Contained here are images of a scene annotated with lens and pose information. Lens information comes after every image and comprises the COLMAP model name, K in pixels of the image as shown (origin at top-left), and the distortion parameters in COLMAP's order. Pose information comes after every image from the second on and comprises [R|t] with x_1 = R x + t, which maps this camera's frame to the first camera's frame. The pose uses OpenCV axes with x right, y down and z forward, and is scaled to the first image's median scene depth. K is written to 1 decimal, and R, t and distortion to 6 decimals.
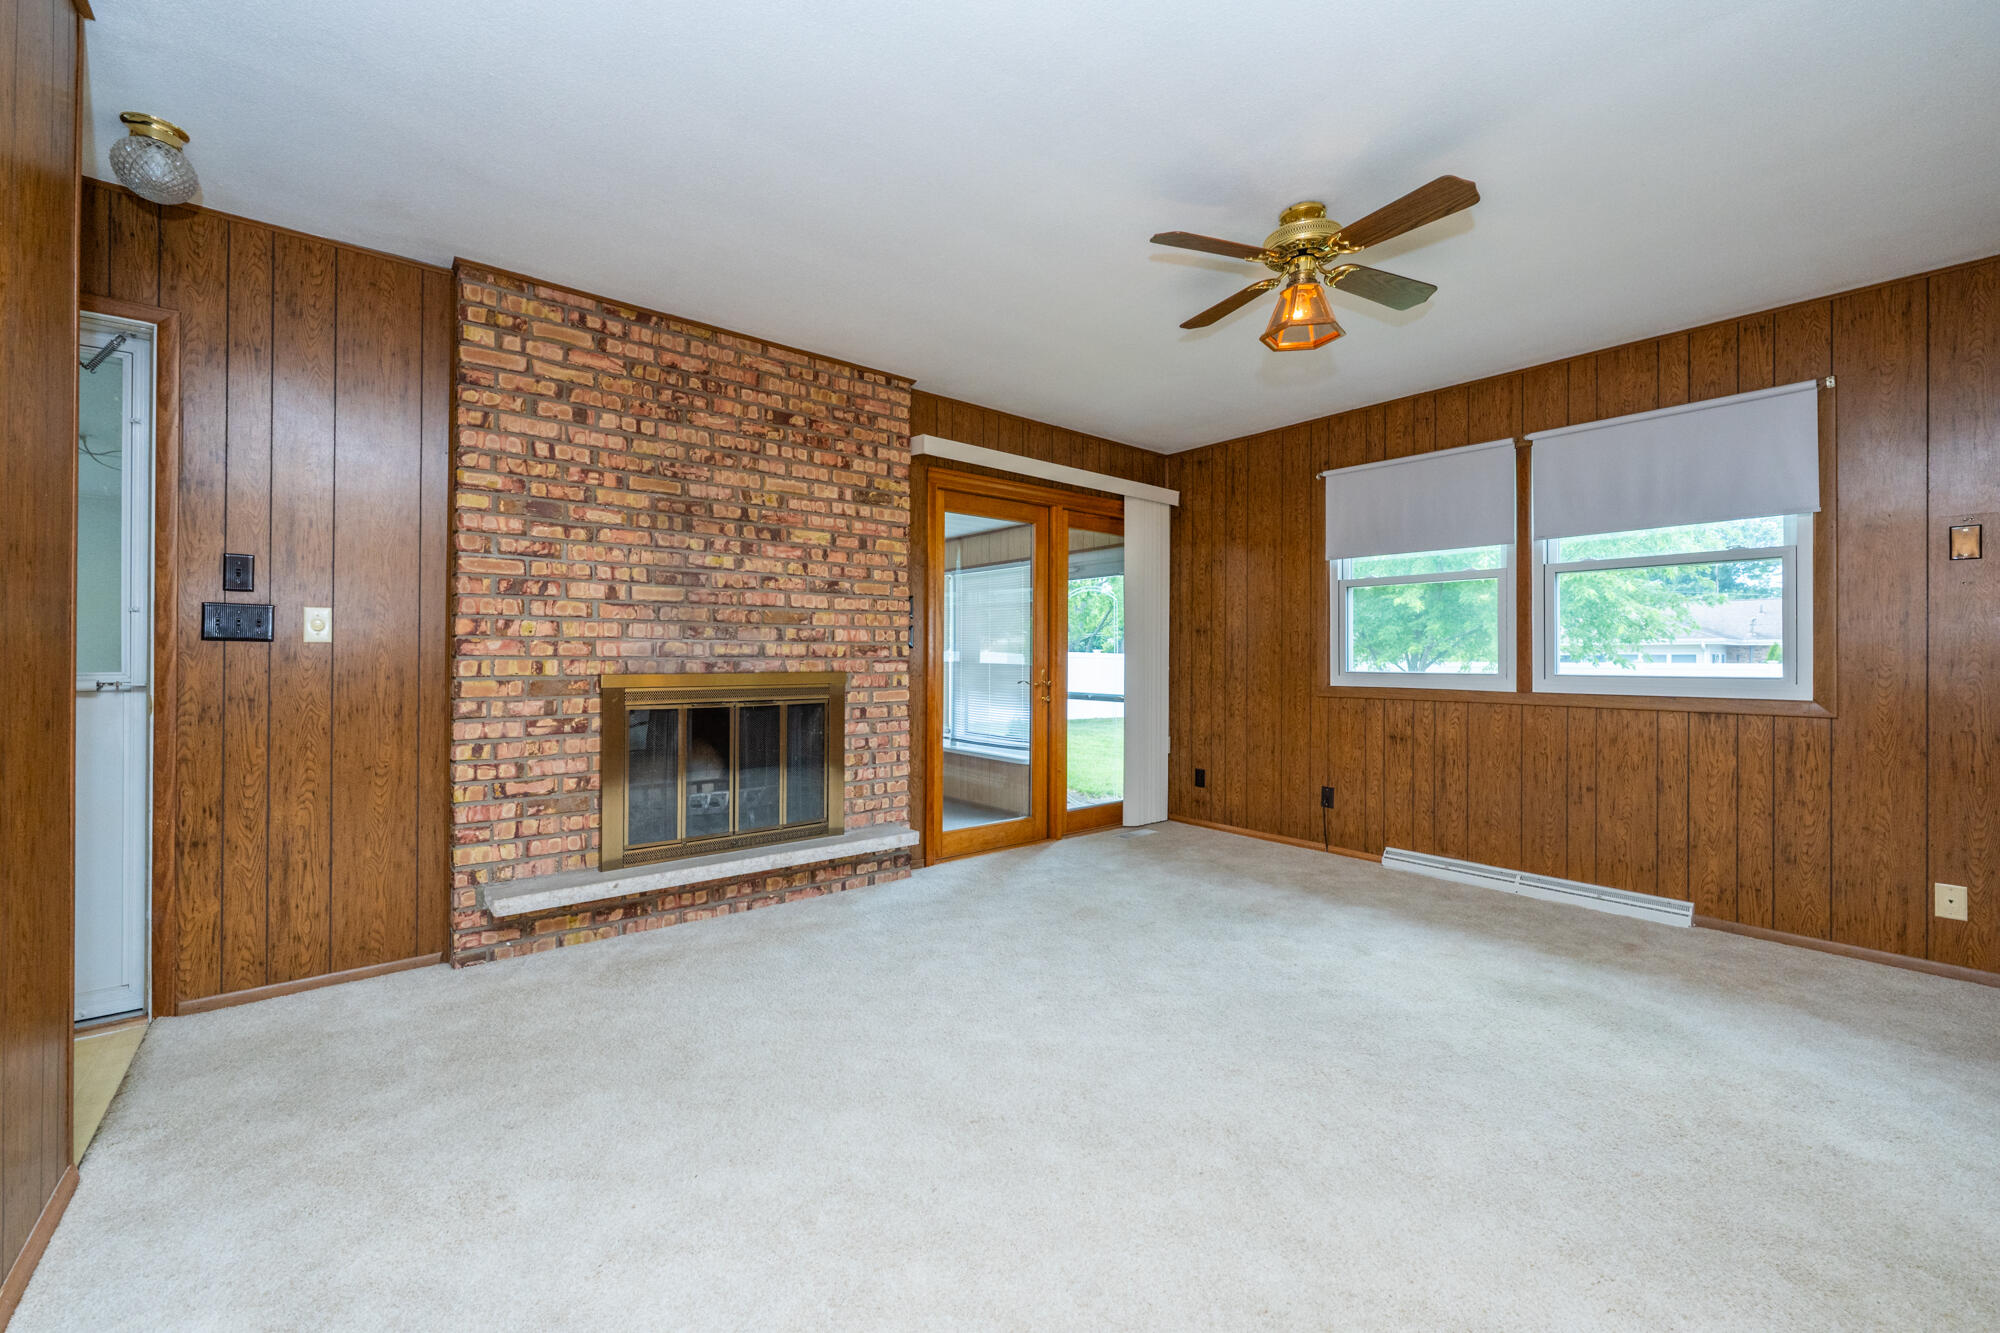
lens RADIAL K [[805.1, 0, 996.1], [0, 805.1, 651.1], [0, 0, 1]] dist [0.001437, 0.000290]
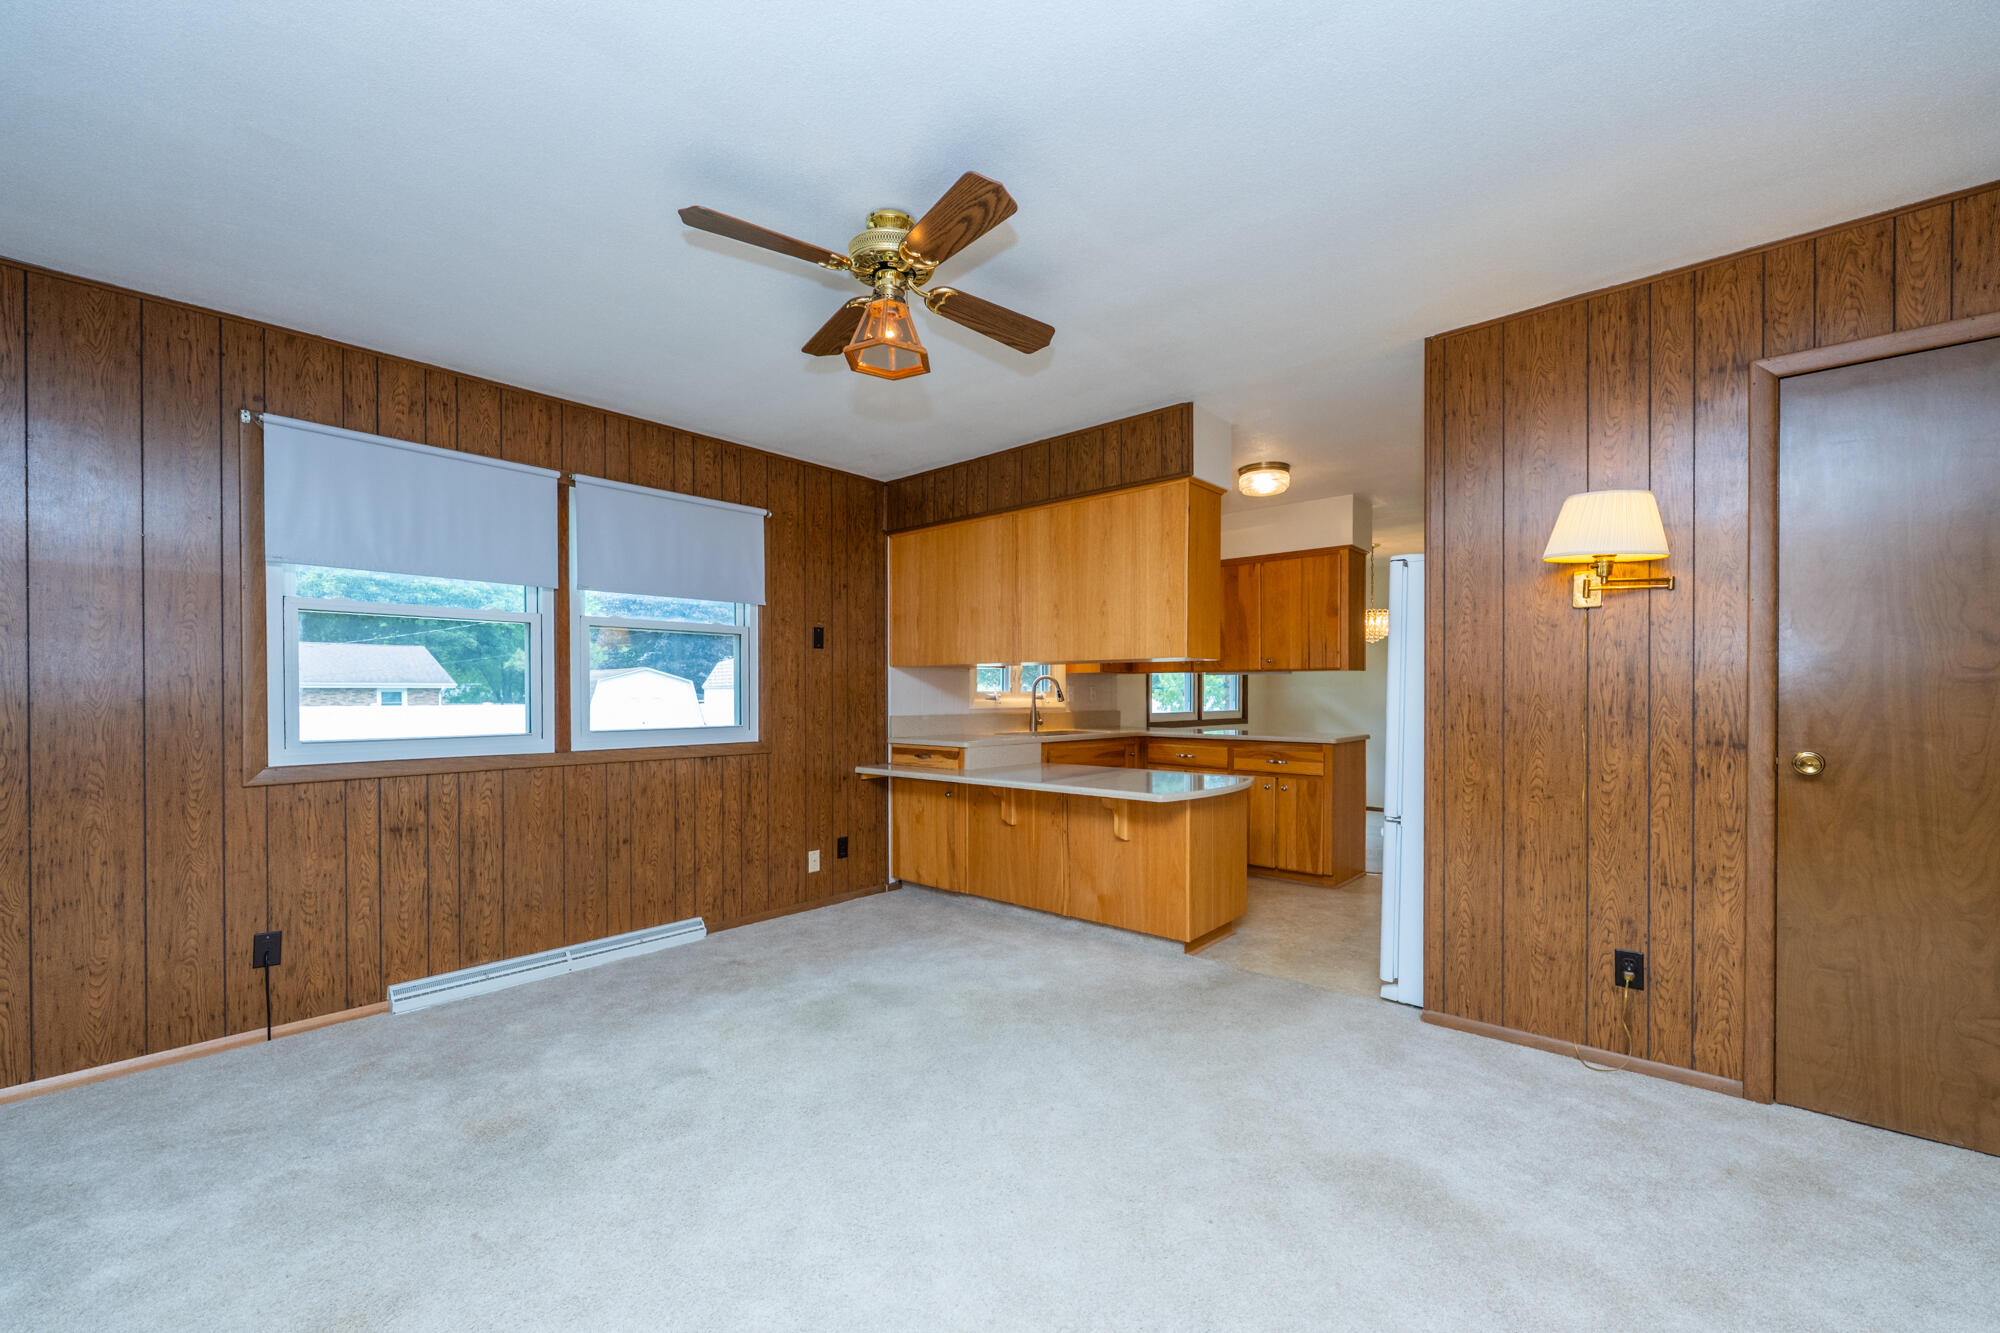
lens RADIAL K [[812.8, 0, 995.2], [0, 812.8, 703.7], [0, 0, 1]] dist [-0.000017, 0.000041]
pose [[-0.159949, -0.010389, 0.987071, -0.349937], [-0.001560, 0.999946, 0.010272, -0.014903], [-0.987124, 0.000103, -0.159957, 0.684818]]
